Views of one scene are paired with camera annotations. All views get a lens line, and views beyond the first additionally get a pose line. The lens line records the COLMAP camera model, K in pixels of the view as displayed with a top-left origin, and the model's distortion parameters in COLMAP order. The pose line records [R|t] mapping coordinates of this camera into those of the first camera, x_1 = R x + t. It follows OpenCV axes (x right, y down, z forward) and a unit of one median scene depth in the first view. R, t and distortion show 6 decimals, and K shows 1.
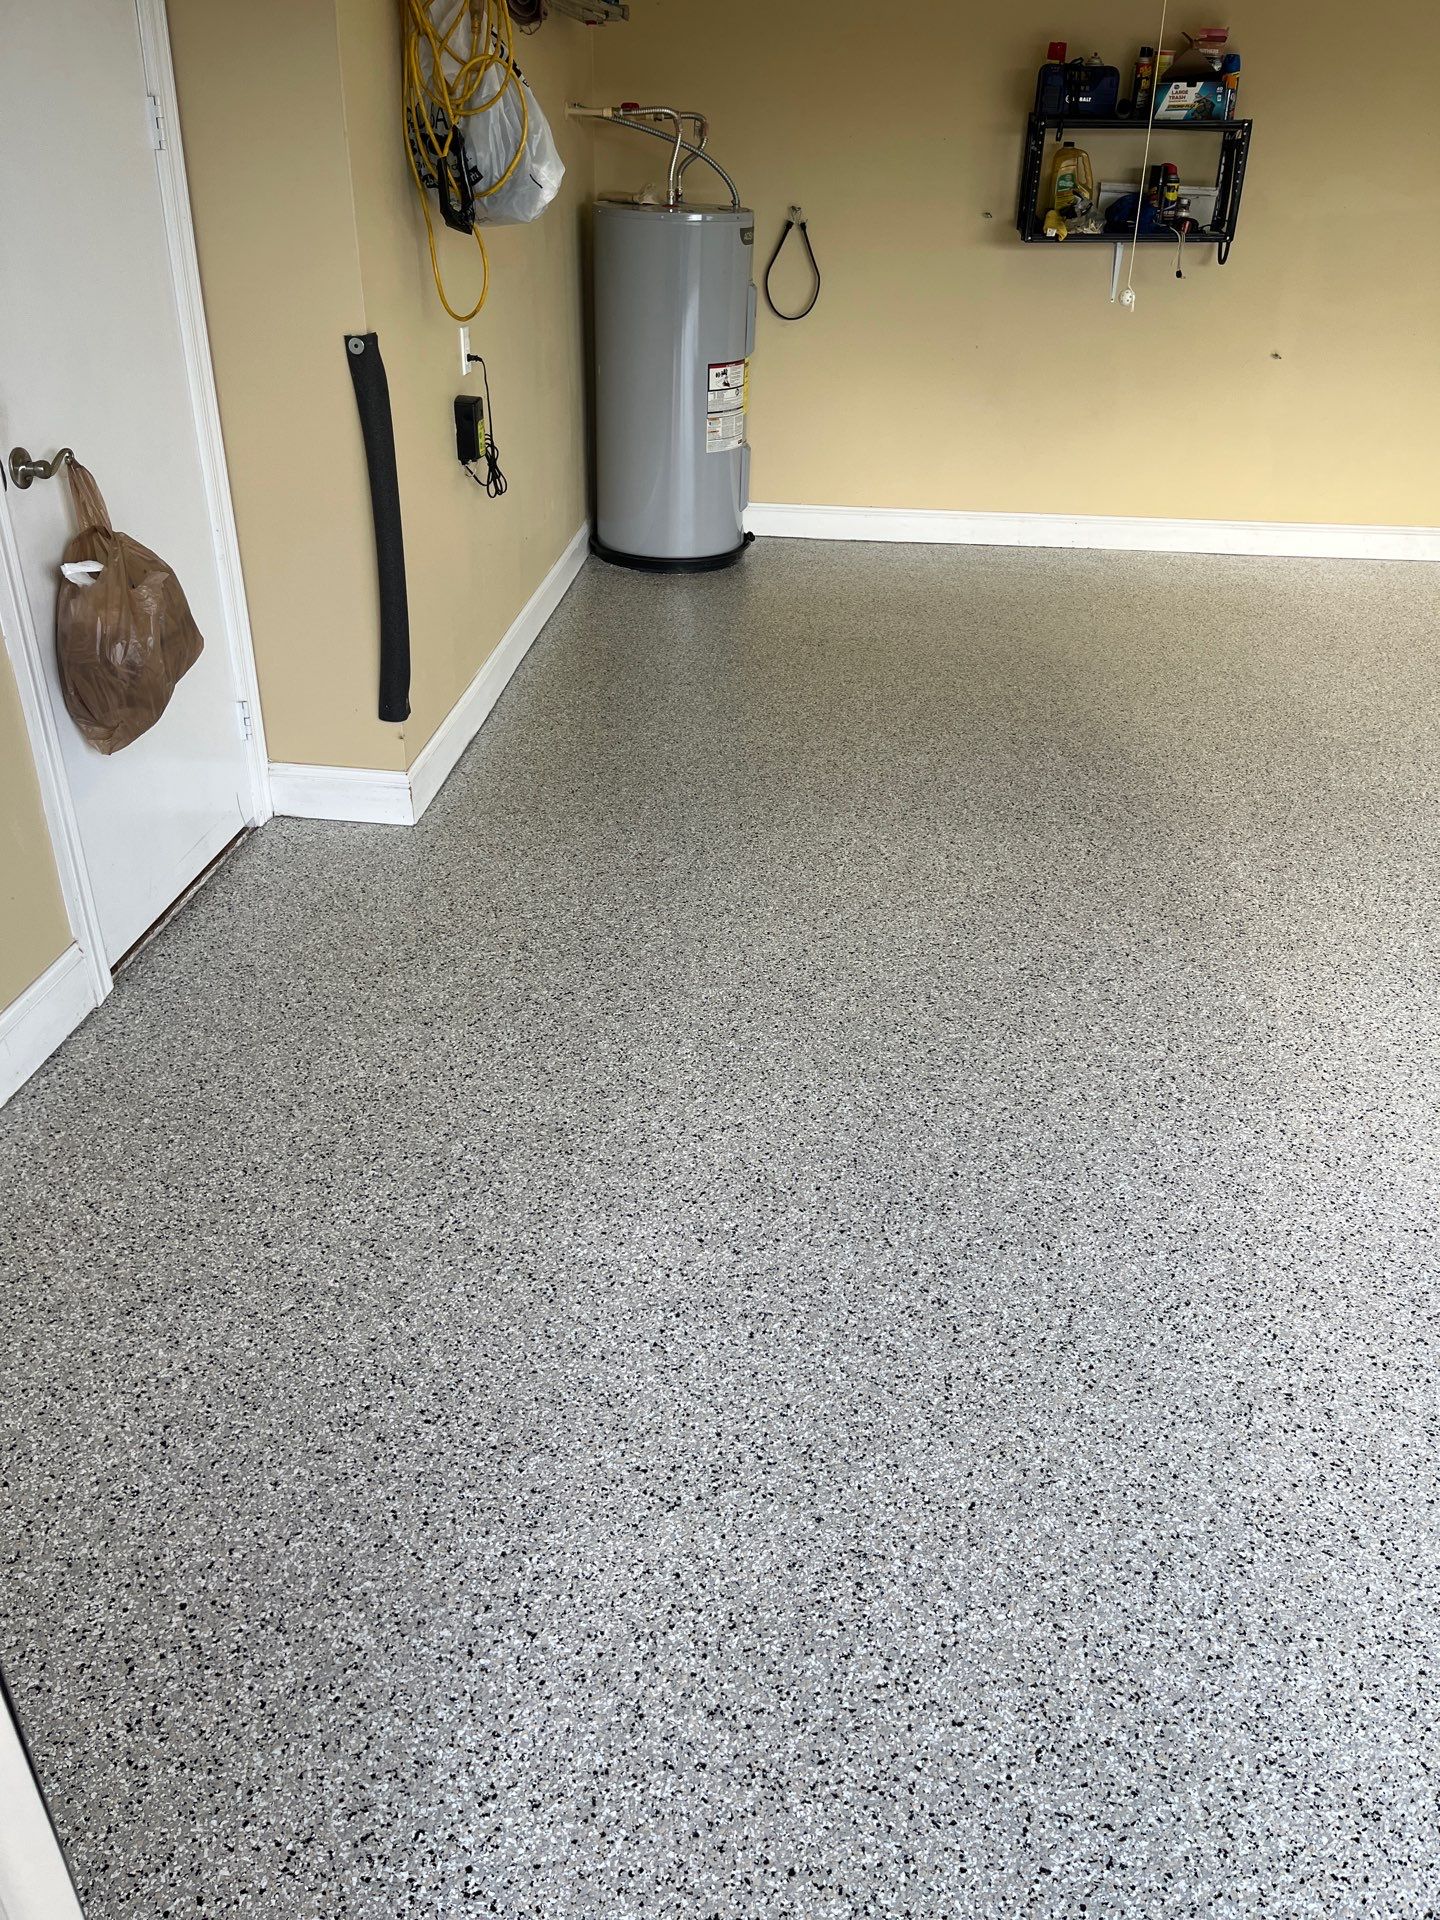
lens RADIAL K [[1455.3, 0, 744.6], [0, 1455.3, 958.8], [0, 0, 1]] dist [0.069151, -0.105876]
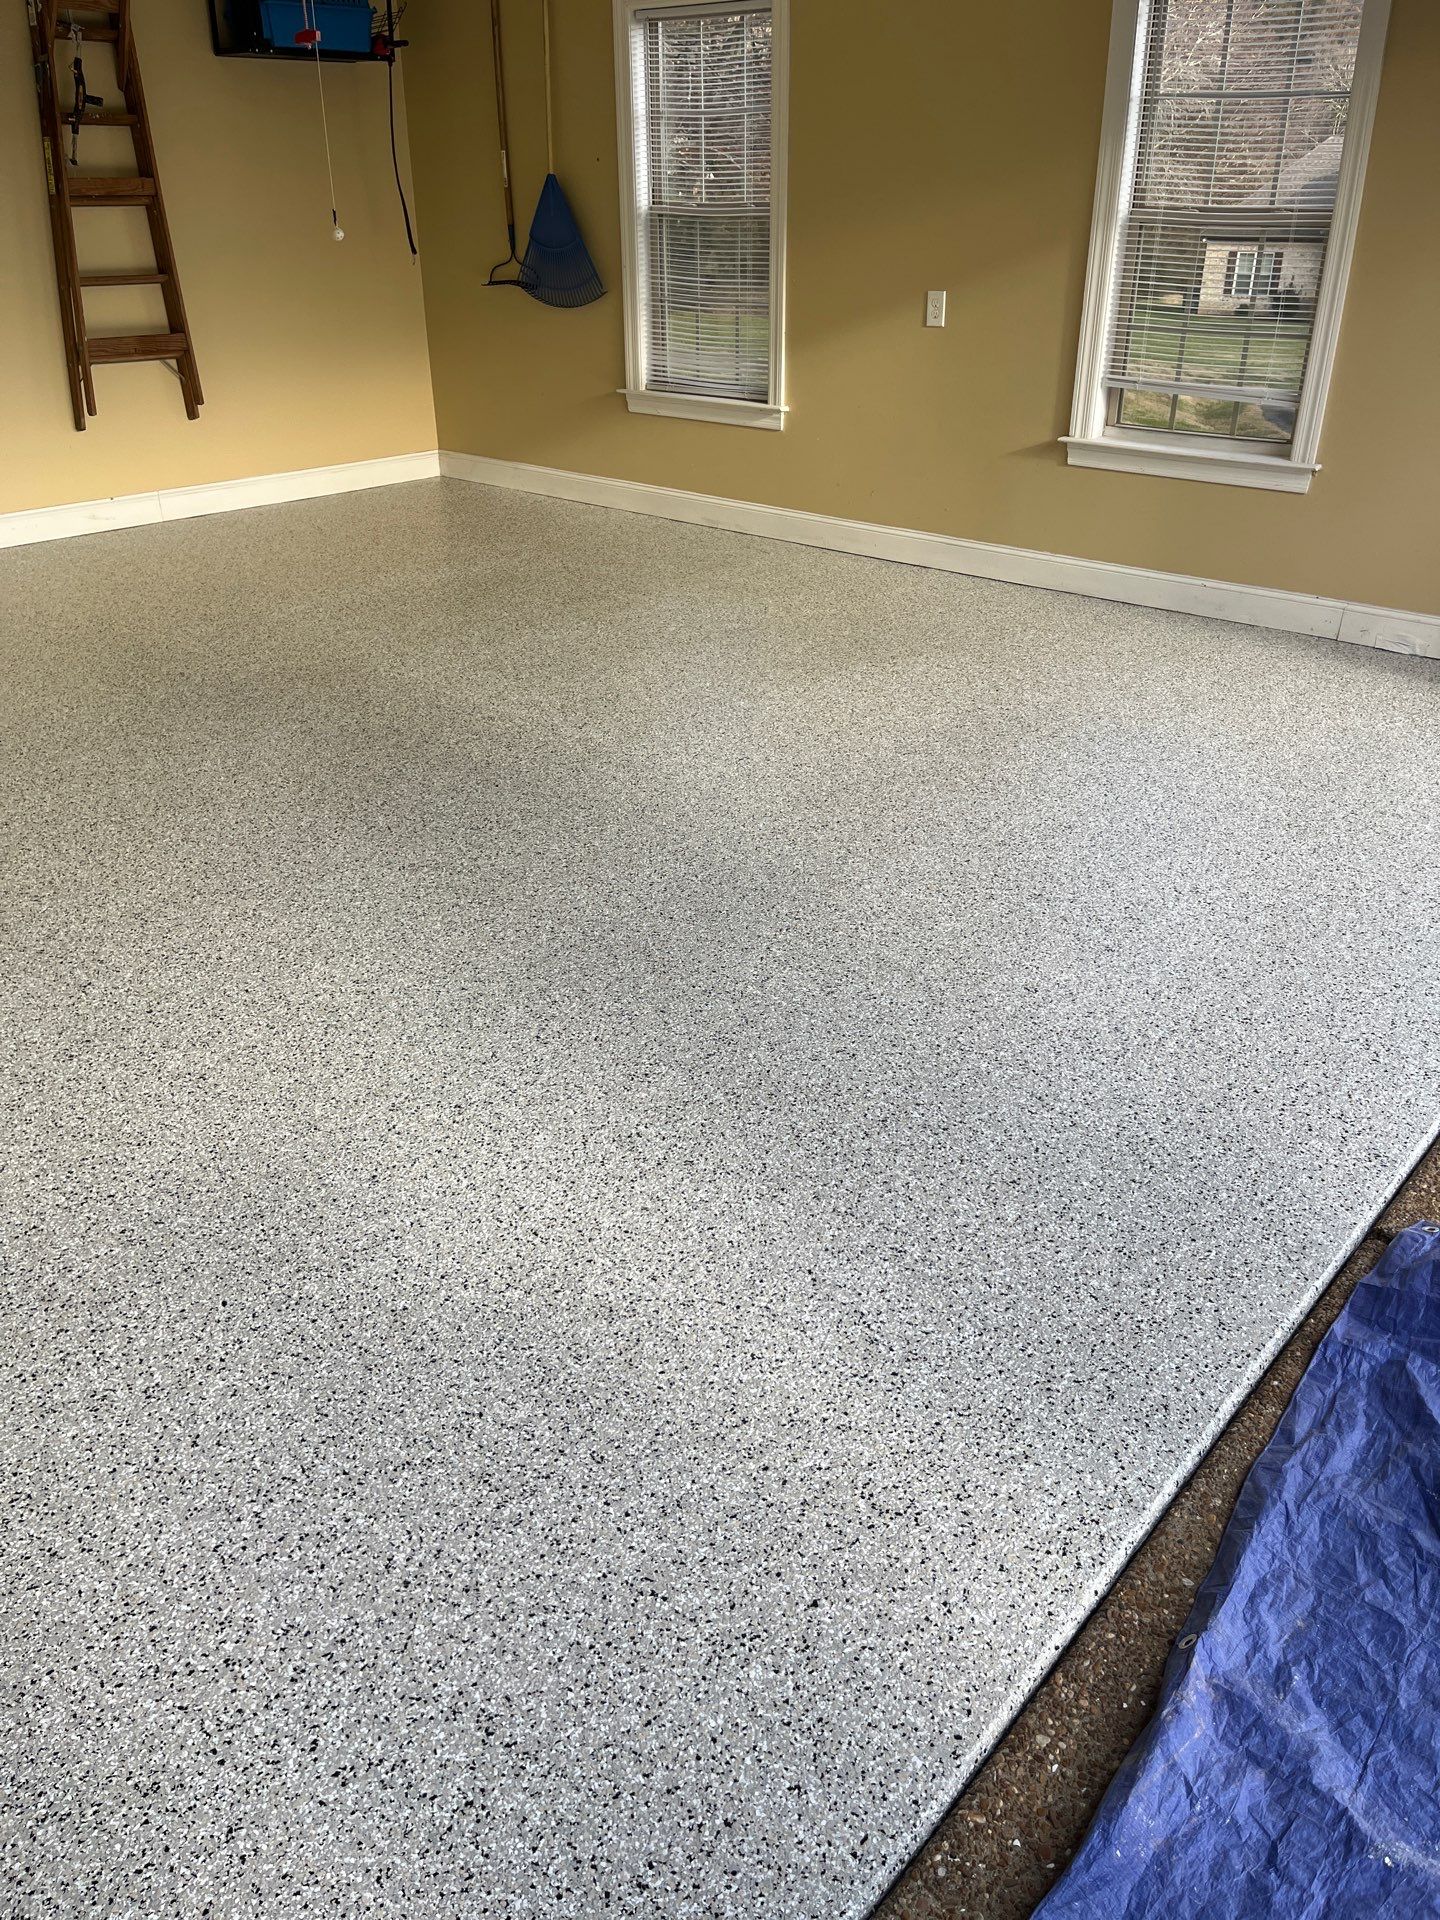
lens RADIAL K [[1455.3, 0, 744.6], [0, 1455.3, 958.8], [0, 0, 1]] dist [0.069151, -0.105876]
pose [[0.597313, -0.397192, 0.696746, 0.105116], [0.395968, 0.901536, 0.174477, 0.030834], [-0.697443, 0.171672, 0.695775, -0.042510]]
